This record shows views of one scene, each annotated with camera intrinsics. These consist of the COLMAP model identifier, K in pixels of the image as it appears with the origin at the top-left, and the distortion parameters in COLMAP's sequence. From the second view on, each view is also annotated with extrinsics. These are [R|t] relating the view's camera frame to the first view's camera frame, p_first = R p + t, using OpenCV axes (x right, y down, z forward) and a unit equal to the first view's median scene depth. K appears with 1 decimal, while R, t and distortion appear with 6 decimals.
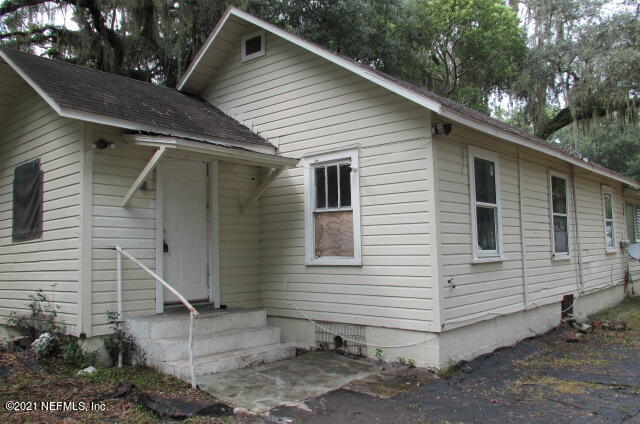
lens RADIAL K [[533.0, 0, 320.0], [0, 533.0, 212.0], [0, 0, 1]] dist [-0.000736, -0.000573]
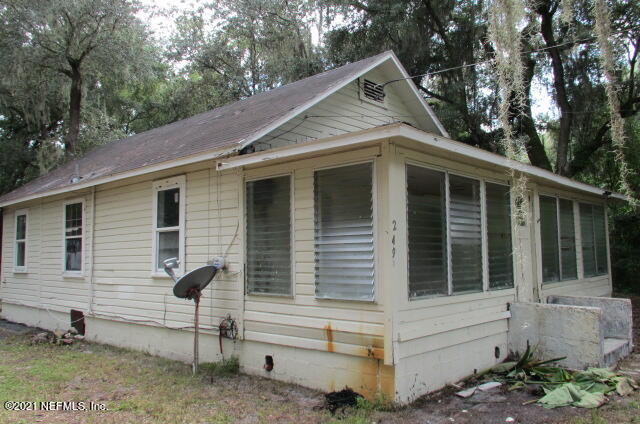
lens RADIAL K [[533.0, 0, 320.0], [0, 533.0, 212.0], [0, 0, 1]] dist [-0.000736, -0.000573]
pose [[-0.008508, -0.071537, -0.997402, 1.543871], [0.074082, 0.994652, -0.071972, 0.069611], [0.997216, -0.074502, -0.003163, 1.487707]]
